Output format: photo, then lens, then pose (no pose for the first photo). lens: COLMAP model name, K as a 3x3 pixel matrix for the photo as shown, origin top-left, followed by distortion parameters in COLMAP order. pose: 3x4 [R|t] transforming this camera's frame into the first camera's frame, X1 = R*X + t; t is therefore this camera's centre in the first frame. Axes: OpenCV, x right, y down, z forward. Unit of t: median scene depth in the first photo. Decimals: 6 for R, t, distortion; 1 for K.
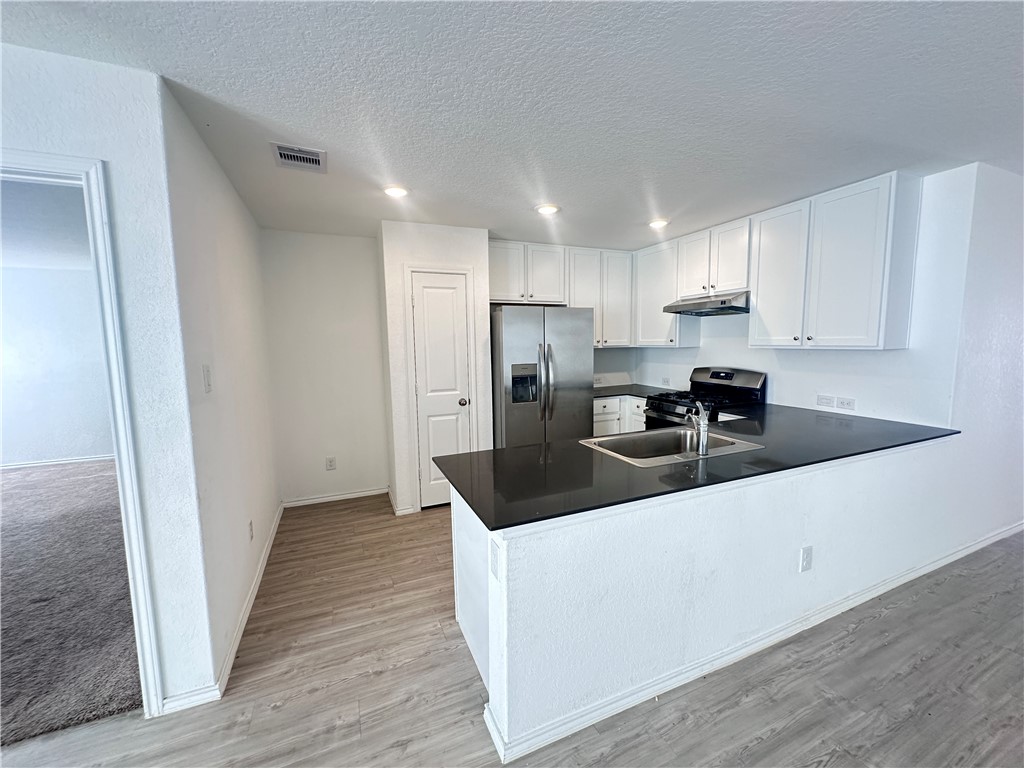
lens RADIAL K [[406.6, 0, 513.0], [0, 406.6, 381.8], [0, 0, 1]] dist [-0.001028, -0.000059]
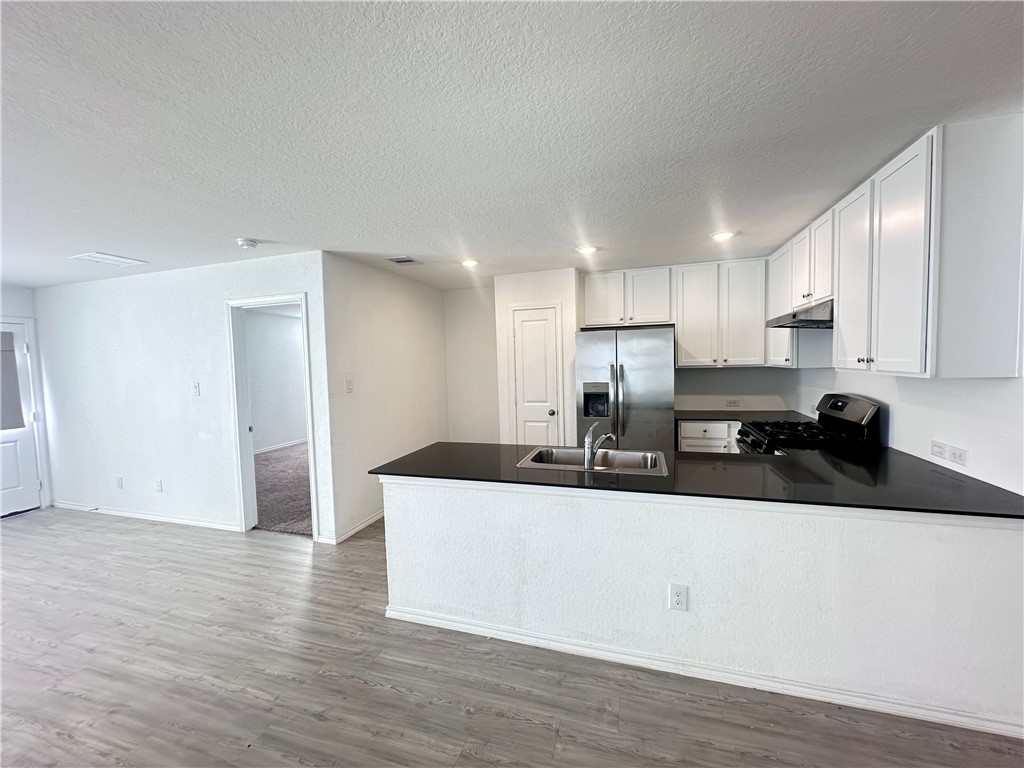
lens RADIAL K [[407.5, 0, 513.6], [0, 407.5, 383.4], [0, 0, 1]] dist [-0.002120, 0.000055]
pose [[0.759118, 0.032013, -0.650165, 0.582533], [-0.050196, 0.998695, -0.009434, -0.019768], [0.649015, 0.039797, 0.759734, 0.003878]]
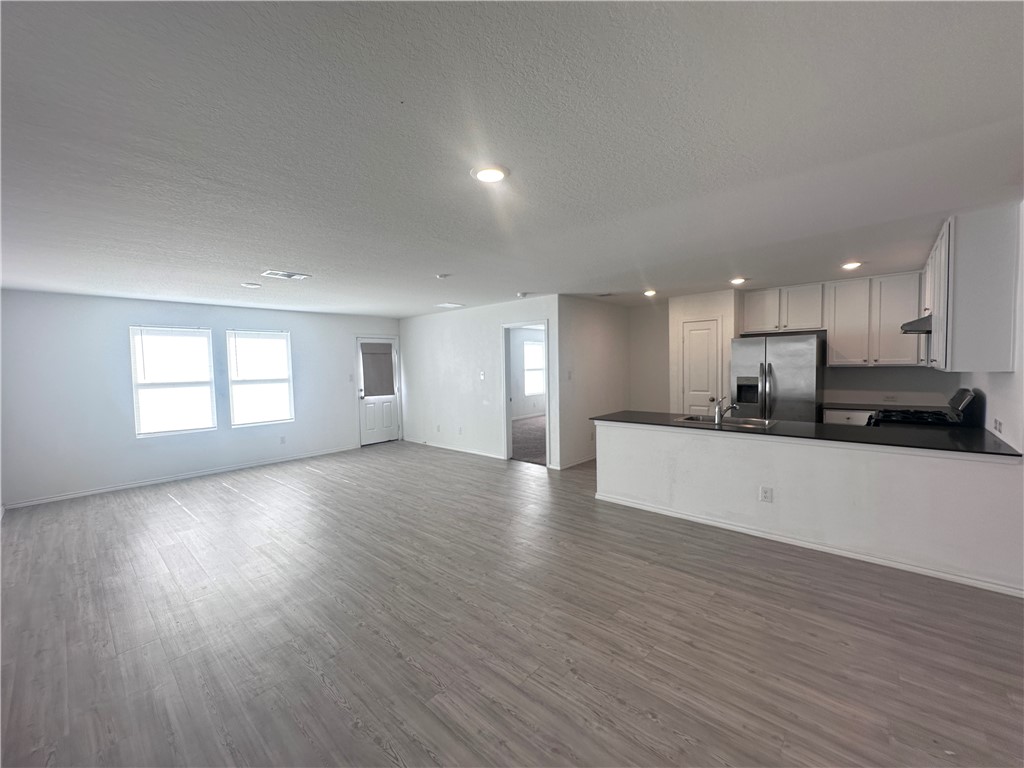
lens RADIAL K [[407.5, 0, 513.6], [0, 407.5, 383.4], [0, 0, 1]] dist [-0.002120, 0.000055]
pose [[0.419830, 0.051366, -0.906148, 1.004822], [-0.076418, 0.996853, 0.021102, 0.013223], [0.904380, 0.060387, 0.422434, -0.382912]]
